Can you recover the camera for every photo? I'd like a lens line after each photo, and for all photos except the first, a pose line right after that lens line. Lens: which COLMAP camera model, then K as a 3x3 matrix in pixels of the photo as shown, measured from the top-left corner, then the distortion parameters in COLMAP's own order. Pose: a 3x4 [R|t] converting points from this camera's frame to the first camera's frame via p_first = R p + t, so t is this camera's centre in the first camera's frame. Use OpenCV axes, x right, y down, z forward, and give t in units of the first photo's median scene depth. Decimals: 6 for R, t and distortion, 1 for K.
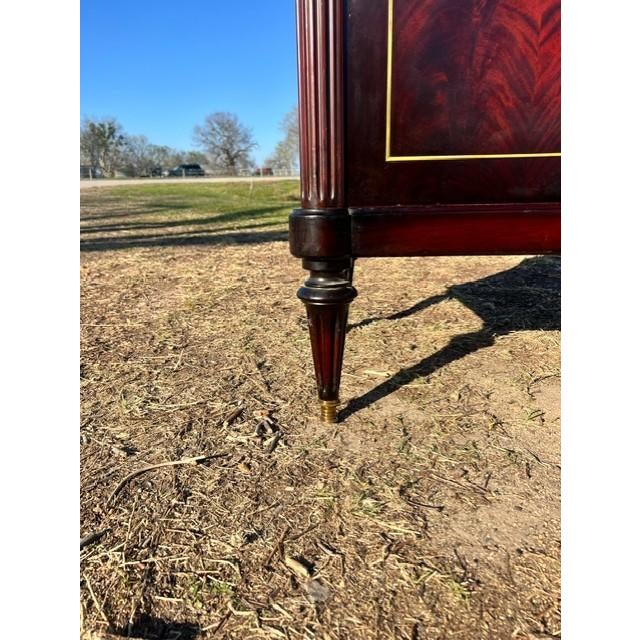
lens RADIAL K [[483.8, 0, 324.0], [0, 483.8, 322.8], [0, 0, 1]] dist [0.043698, -0.051612]
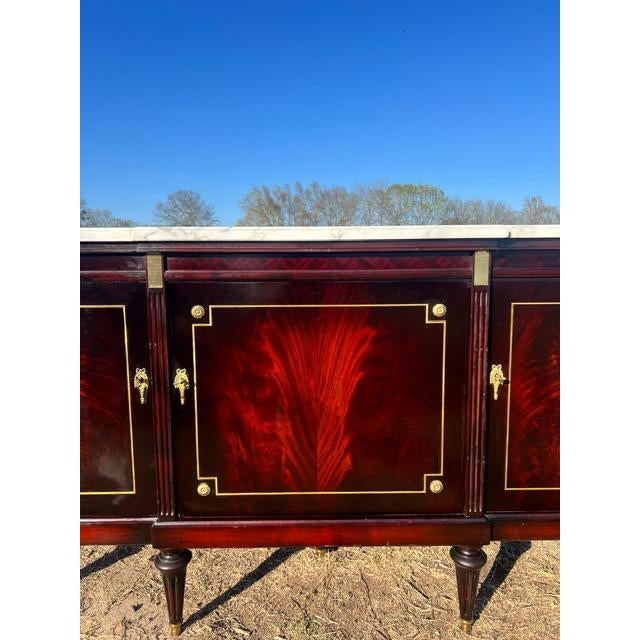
lens RADIAL K [[483.8, 0, 318.0], [0, 483.8, 322.6], [0, 0, 1]] dist [0.043698, -0.051612]
pose [[0.997908, 0.000013, 0.064651, 1.026819], [0.009130, 0.989949, -0.141131, -0.563992], [-0.064003, 0.141426, 0.987878, -0.780631]]
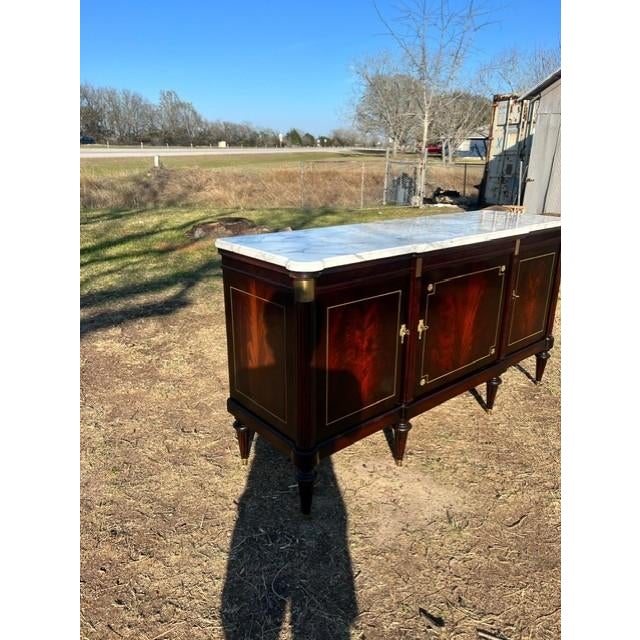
lens RADIAL K [[483.8, 0, 319.0], [0, 483.8, 321.6], [0, 0, 1]] dist [0.043698, -0.051612]
pose [[0.722964, -0.201612, 0.660814, -1.296266], [0.163872, 0.979220, 0.119473, -1.007929], [-0.671170, 0.021914, 0.740979, -0.835190]]
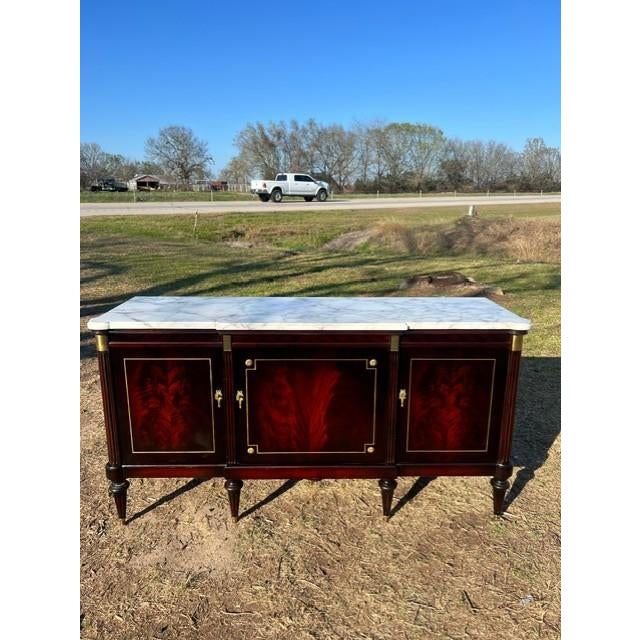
lens RADIAL K [[483.8, 0, 318.4], [0, 483.8, 318.9], [0, 0, 1]] dist [0.043698, -0.051612]
pose [[0.997105, 0.002304, 0.076001, 0.954985], [-0.000283, 0.999646, -0.026598, -0.963857], [-0.076035, 0.026500, 0.996753, -2.097772]]
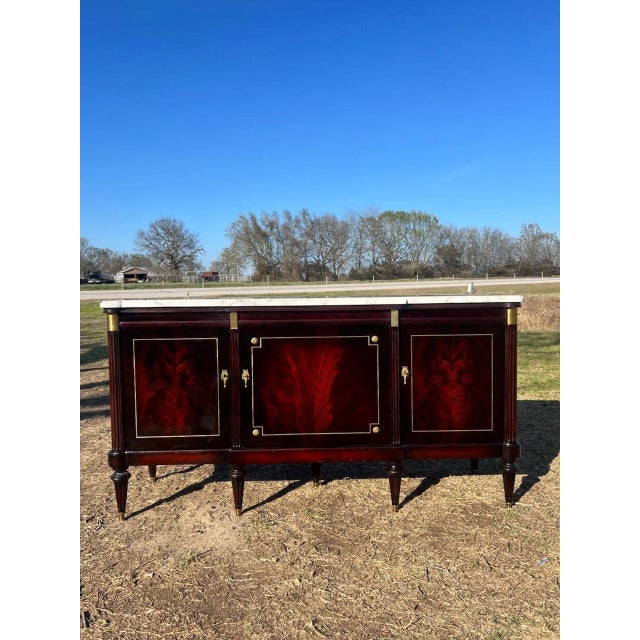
lens RADIAL K [[516.7, 0, 317.6], [0, 516.7, 322.2], [0, 0, 1]] dist [0.066790, -0.085988]
pose [[0.996533, -0.002801, 0.083150, 0.888659], [0.019812, 0.978671, -0.204479, -0.286203], [-0.080803, 0.205417, 0.975333, -2.324435]]
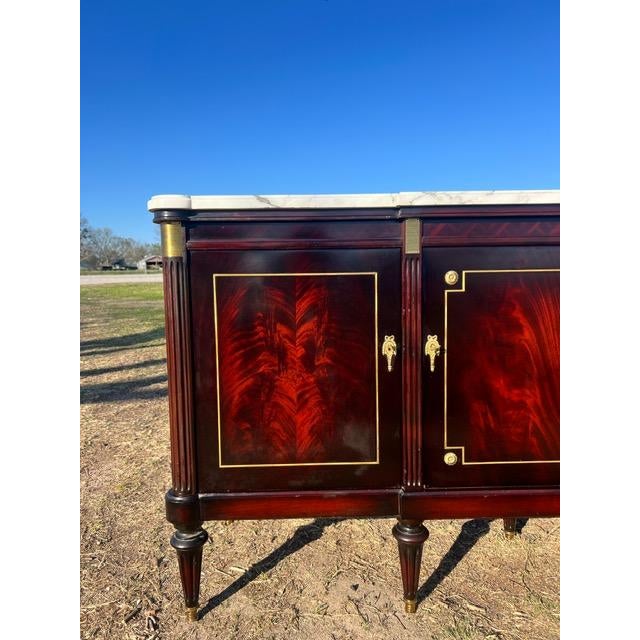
lens RADIAL K [[483.8, 0, 321.7], [0, 483.8, 321.4], [0, 0, 1]] dist [0.043698, -0.051612]
pose [[0.997290, -0.006918, 0.073248, 0.301627], [0.019787, 0.984109, -0.176457, -0.432520], [-0.070863, 0.177428, 0.981579, -0.707737]]
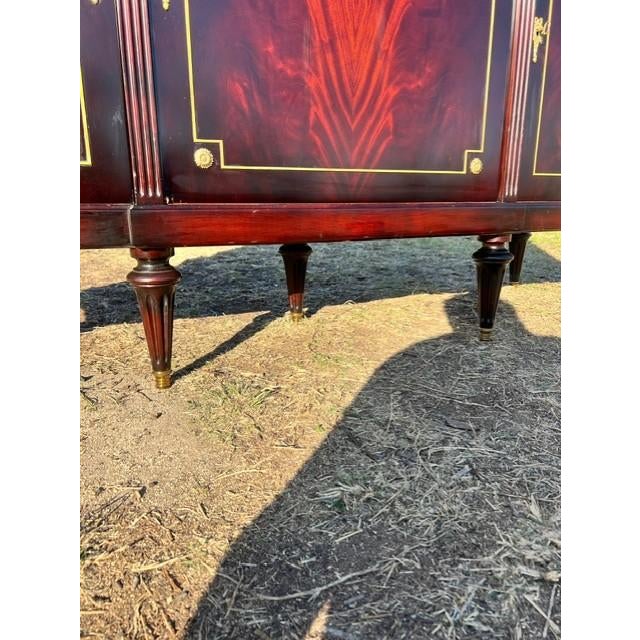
lens RADIAL K [[485.4, 0, 321.4], [0, 485.4, 319.1], [0, 0, 1]] dist [0.011963, -0.006308]
pose [[0.896232, -0.096054, 0.433061, 0.537452], [0.100075, 0.994887, 0.013561, 0.054383], [-0.432149, 0.031185, 0.901263, -0.239380]]
